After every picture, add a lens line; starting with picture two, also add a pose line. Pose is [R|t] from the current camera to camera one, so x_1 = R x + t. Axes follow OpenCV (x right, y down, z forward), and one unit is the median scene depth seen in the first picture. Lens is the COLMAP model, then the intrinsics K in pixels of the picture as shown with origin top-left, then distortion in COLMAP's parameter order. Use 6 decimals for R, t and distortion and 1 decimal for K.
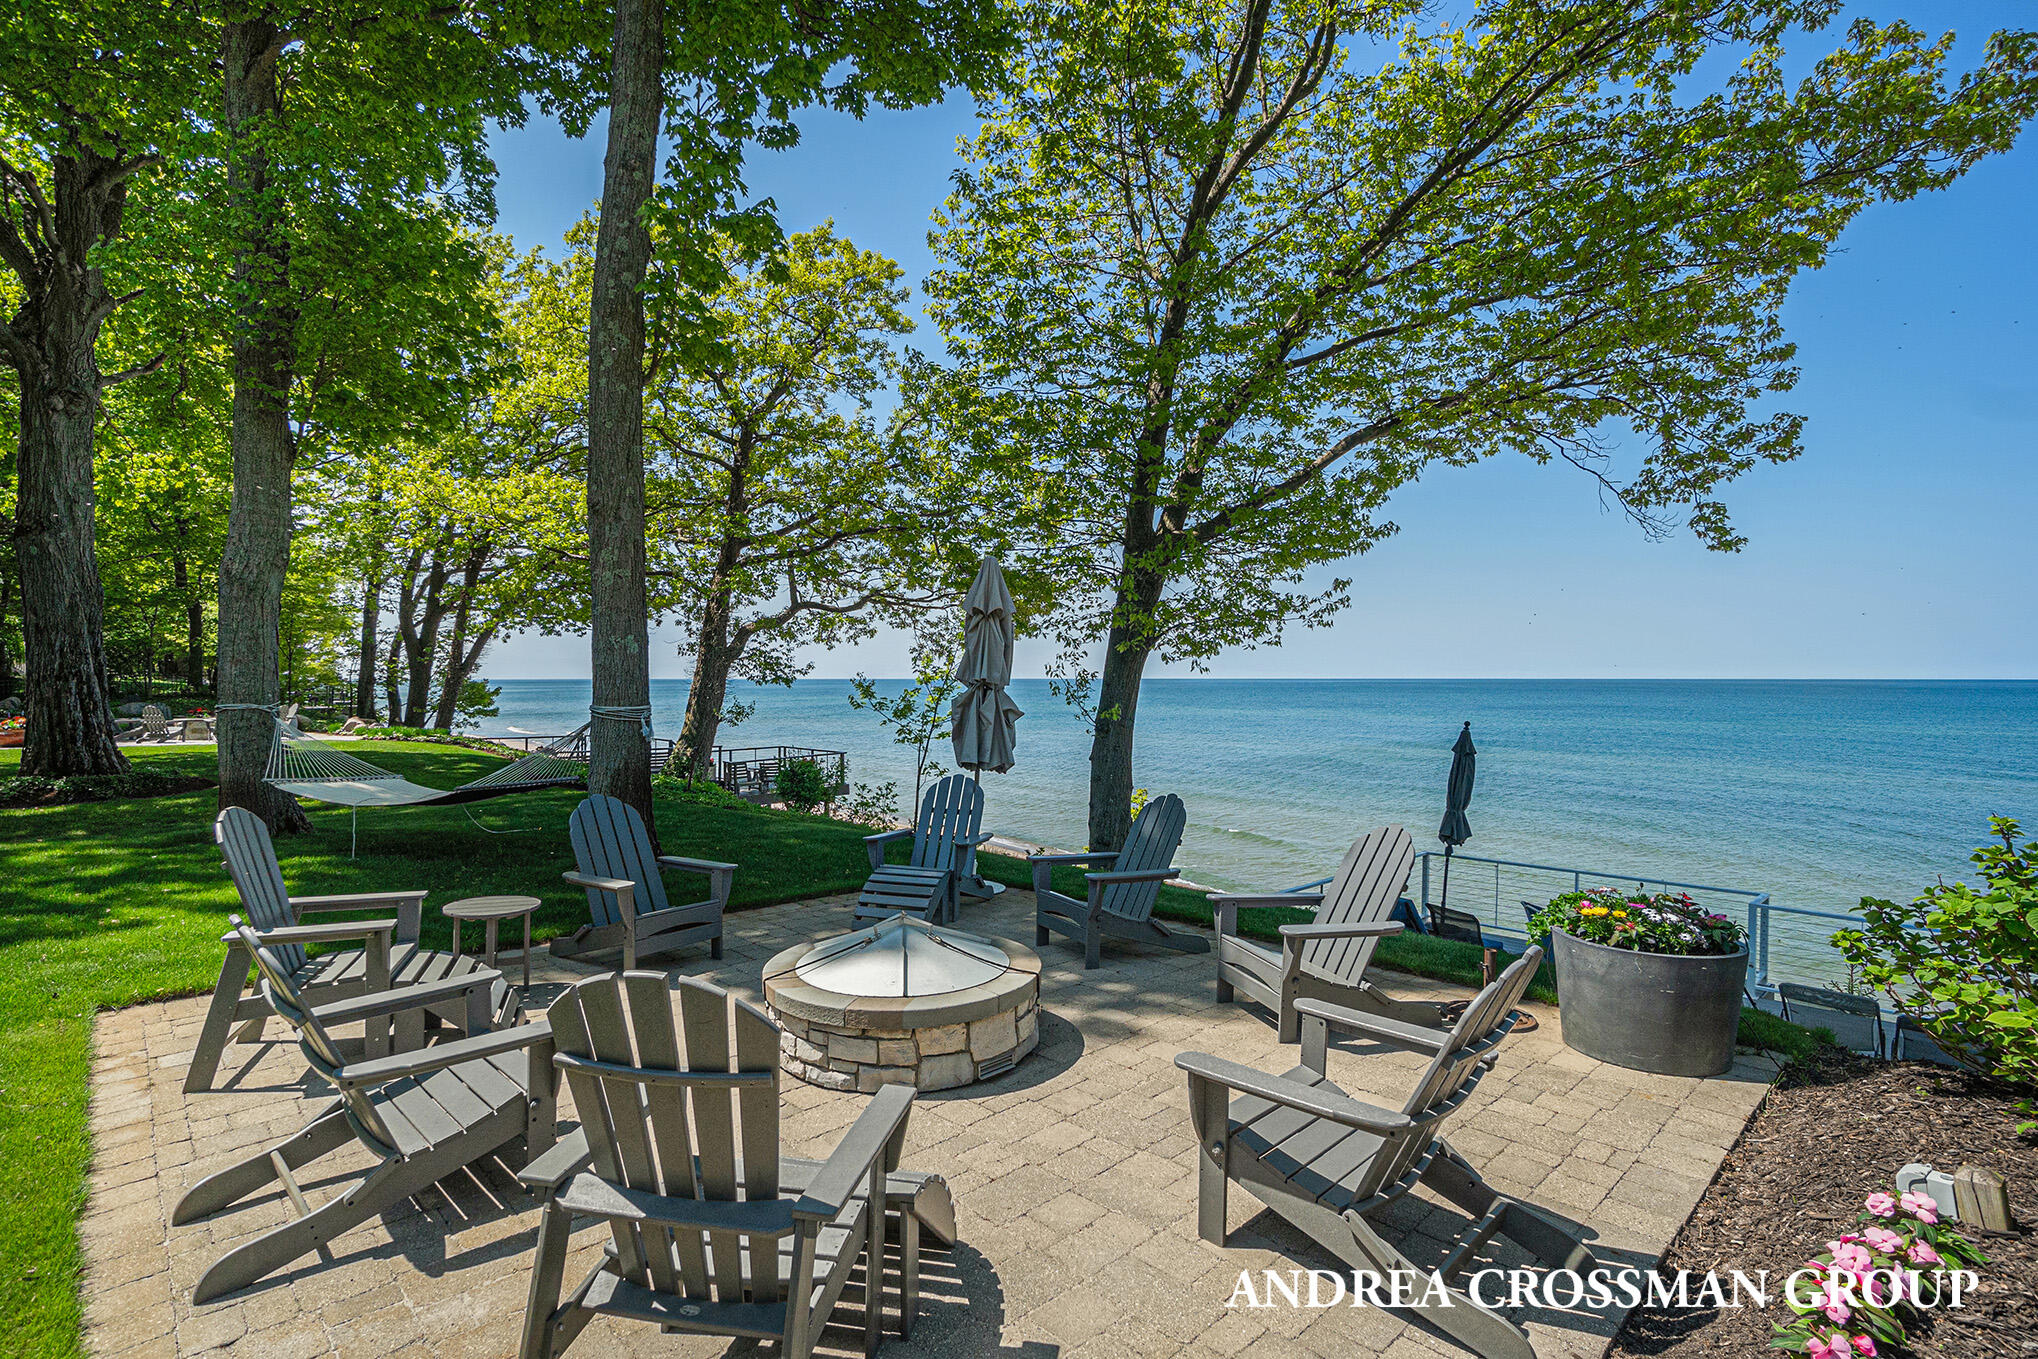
lens RADIAL K [[977.7, 0, 1019.0], [0, 977.7, 679.5], [0, 0, 1]] dist [-0.028570, 0.014468]
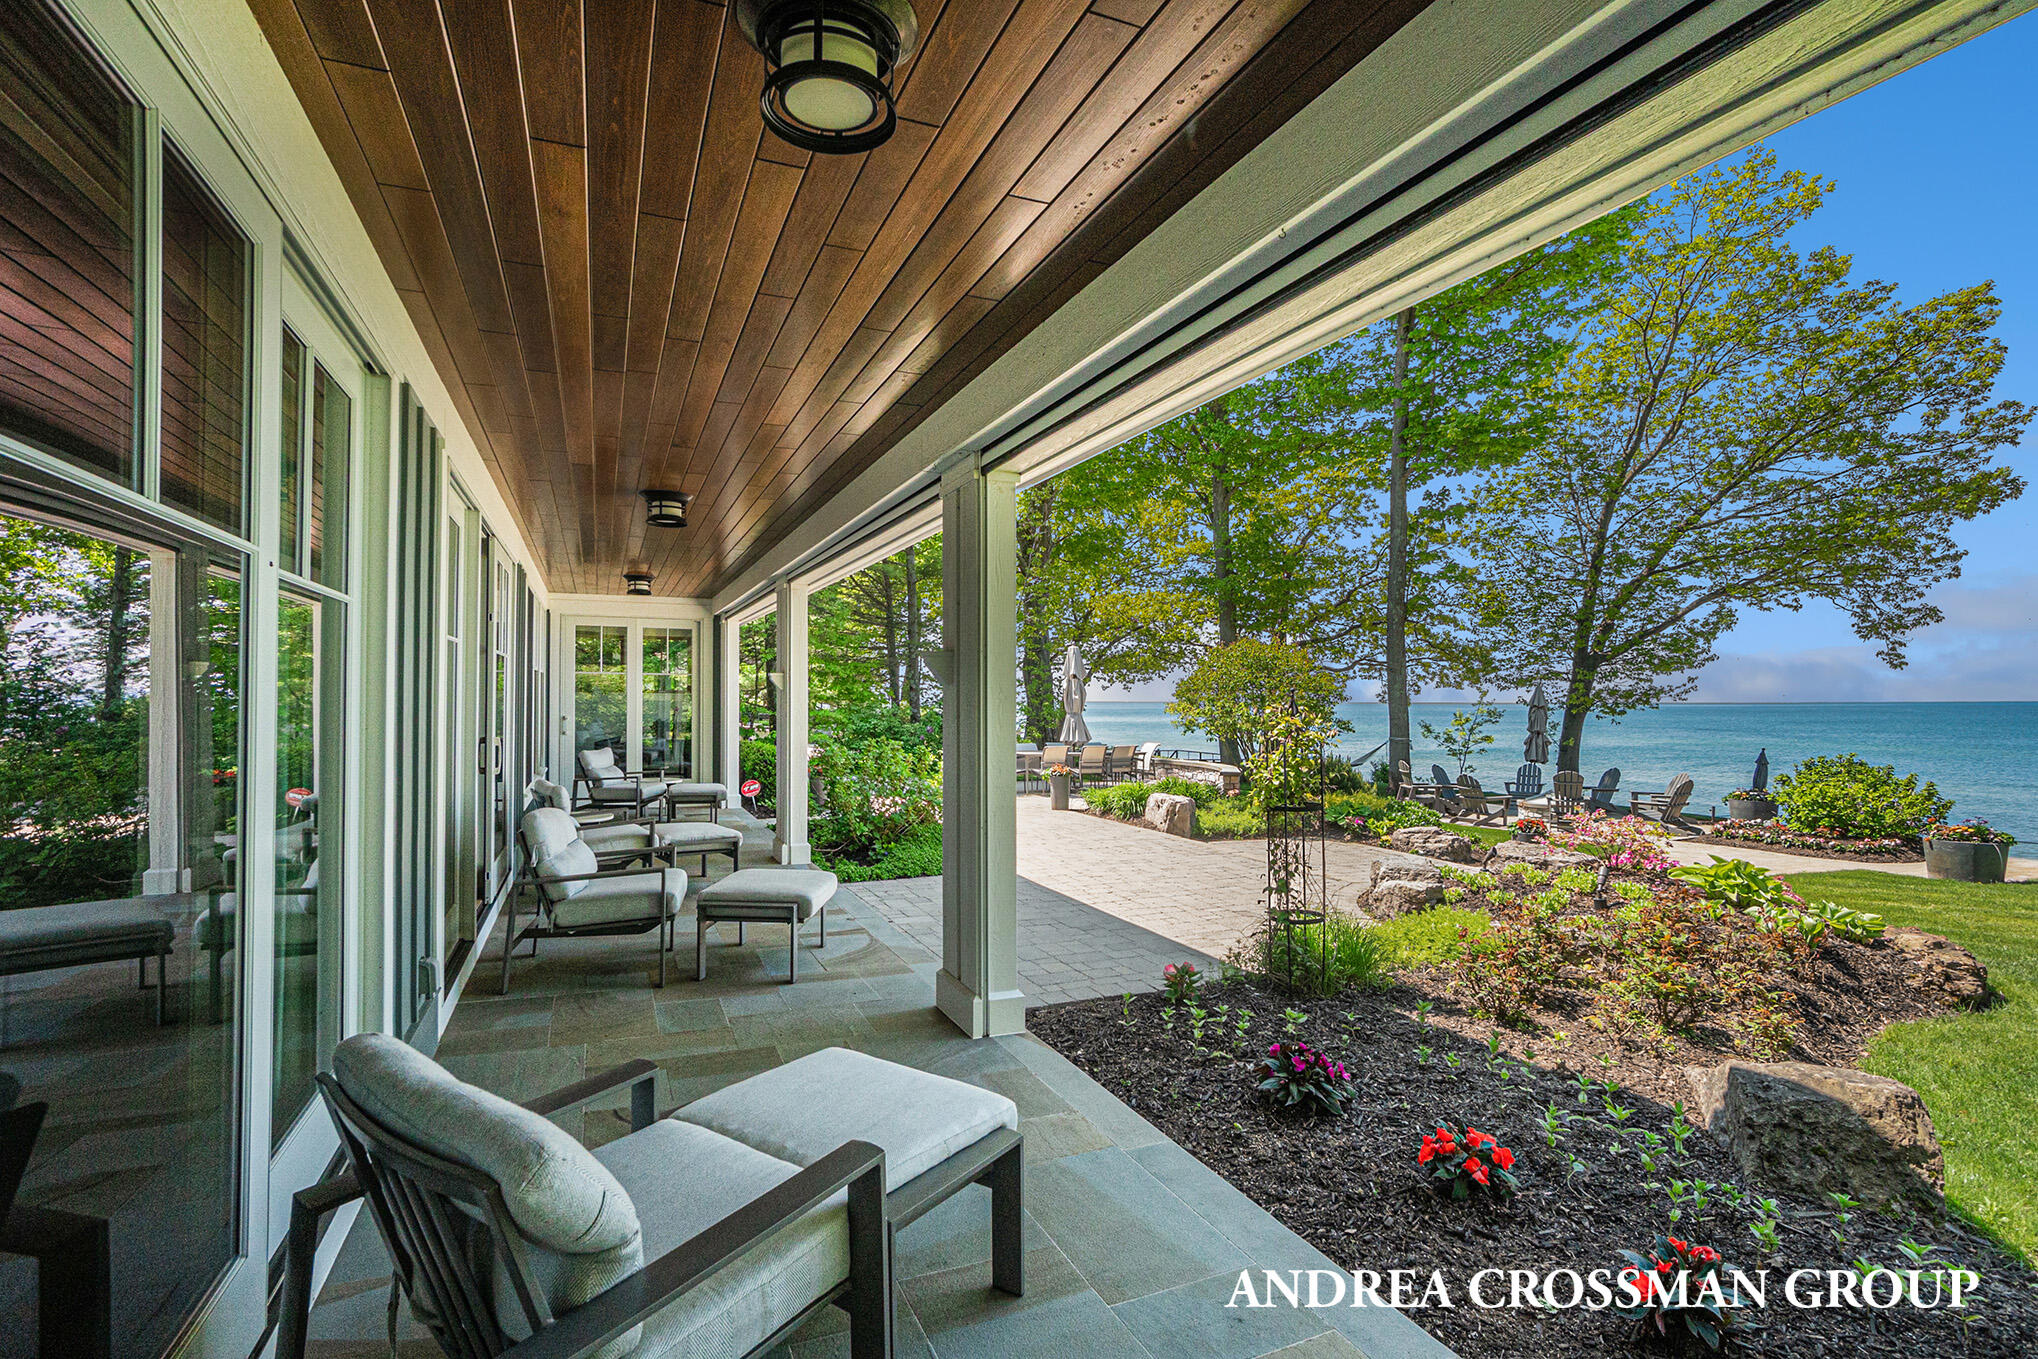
lens RADIAL K [[977.7, 0, 1019.0], [0, 977.7, 679.5], [0, 0, 1]] dist [-0.028570, 0.014468]
pose [[0.934336, -0.019483, -0.355861, -0.269798], [0.011251, 0.999619, -0.025190, -0.063008], [0.356216, 0.019532, 0.934199, -1.412416]]
